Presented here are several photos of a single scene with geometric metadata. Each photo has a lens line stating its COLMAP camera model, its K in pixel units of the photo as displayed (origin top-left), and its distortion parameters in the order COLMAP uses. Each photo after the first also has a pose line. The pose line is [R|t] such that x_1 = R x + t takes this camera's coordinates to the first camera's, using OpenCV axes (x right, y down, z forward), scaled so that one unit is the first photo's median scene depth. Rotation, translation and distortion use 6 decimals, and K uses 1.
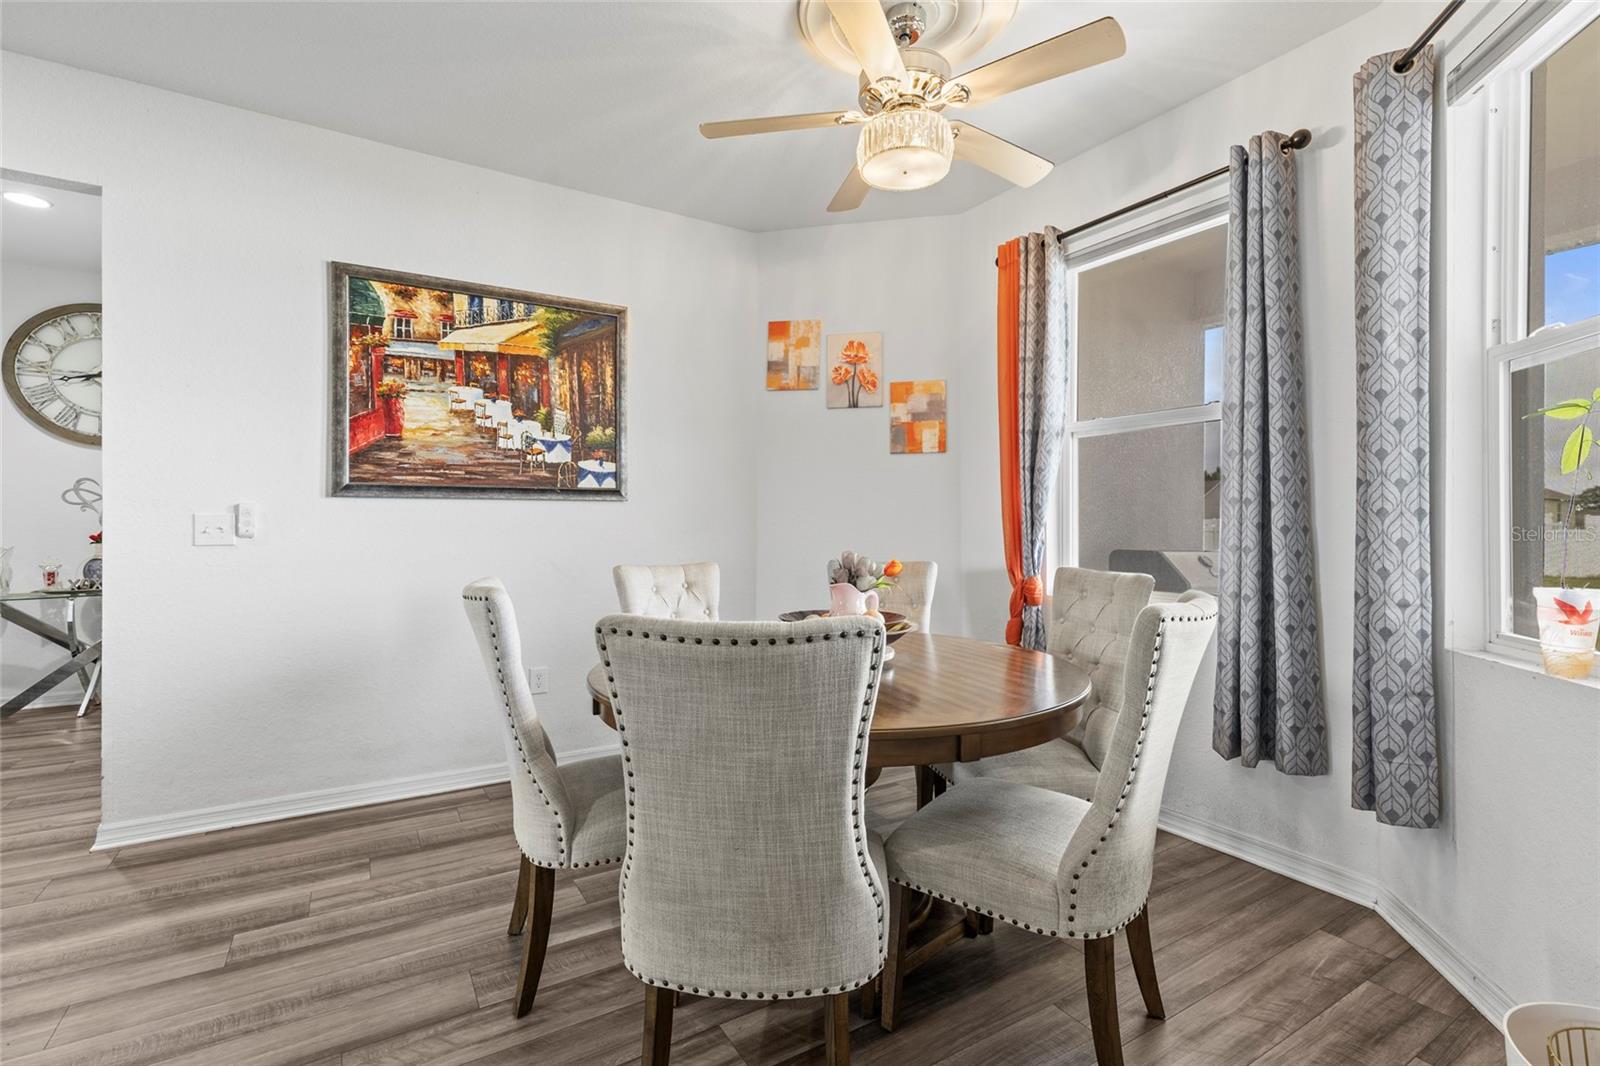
lens RADIAL K [[719.6, 0, 795.2], [0, 719.6, 523.8], [0, 0, 1]] dist [0.002620, -0.000090]
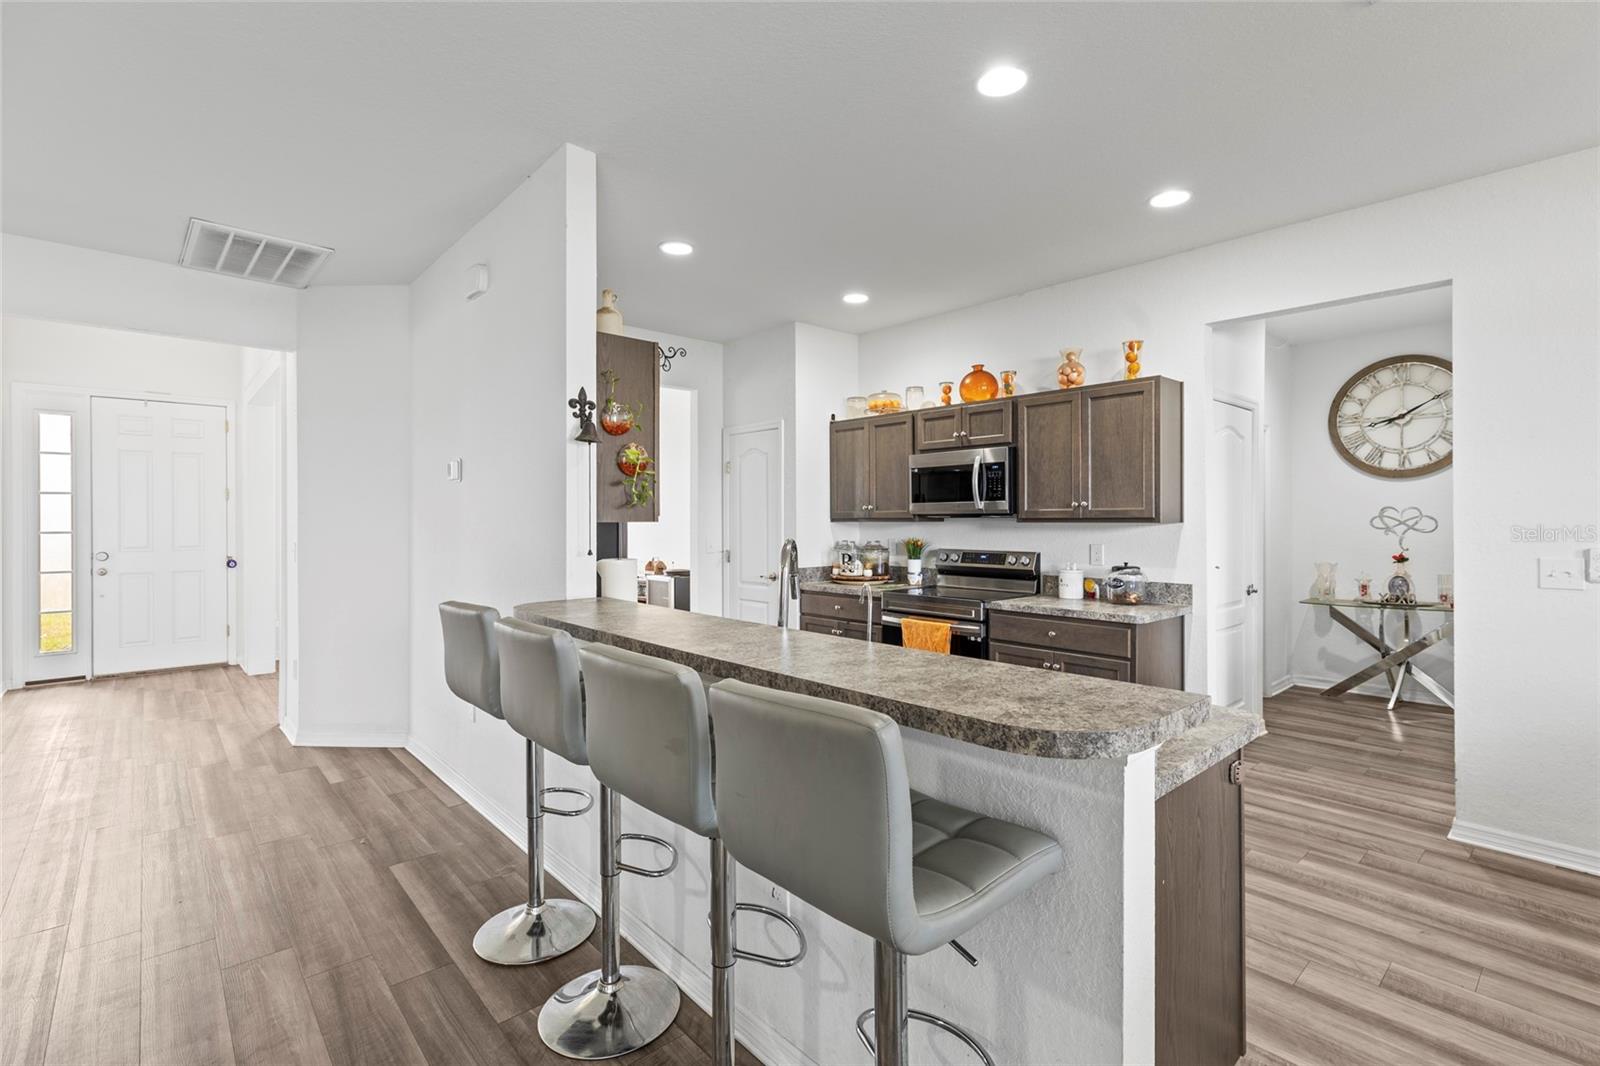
lens RADIAL K [[731.5, 0, 829.0], [0, 731.5, 525.7], [0, 0, 1]] dist [0.016184, 0.000041]
pose [[0.202479, 0.000567, -0.979286, 0.018851], [0.006370, 0.999978, 0.001896, -0.068019], [0.979266, -0.006622, 0.202471, -0.232365]]
